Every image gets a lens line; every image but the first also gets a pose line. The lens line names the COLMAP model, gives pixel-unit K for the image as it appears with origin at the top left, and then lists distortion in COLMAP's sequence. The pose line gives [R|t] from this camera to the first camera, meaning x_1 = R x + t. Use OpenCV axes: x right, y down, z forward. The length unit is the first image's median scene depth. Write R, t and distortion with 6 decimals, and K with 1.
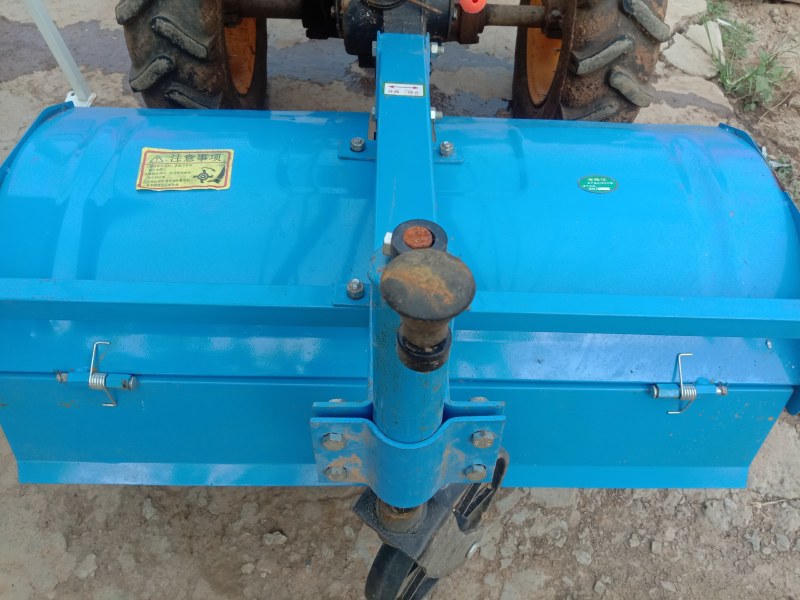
lens RADIAL K [[641.1, 0, 409.2], [0, 641.1, 300.3], [0, 0, 1]] dist [-0.033677, 0.005093]
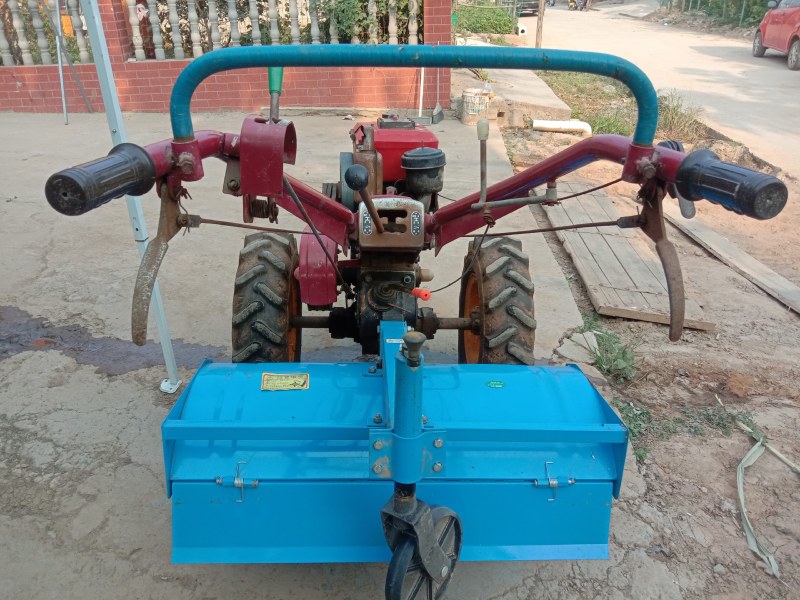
lens RADIAL K [[641.1, 0, 409.2], [0, 641.1, 300.3], [0, 0, 1]] dist [-0.033677, 0.005093]
pose [[0.998450, -0.021848, 0.051193, -0.045664], [0.044480, 0.866102, -0.497884, 0.399794], [-0.033460, 0.499389, 0.865731, -0.586015]]
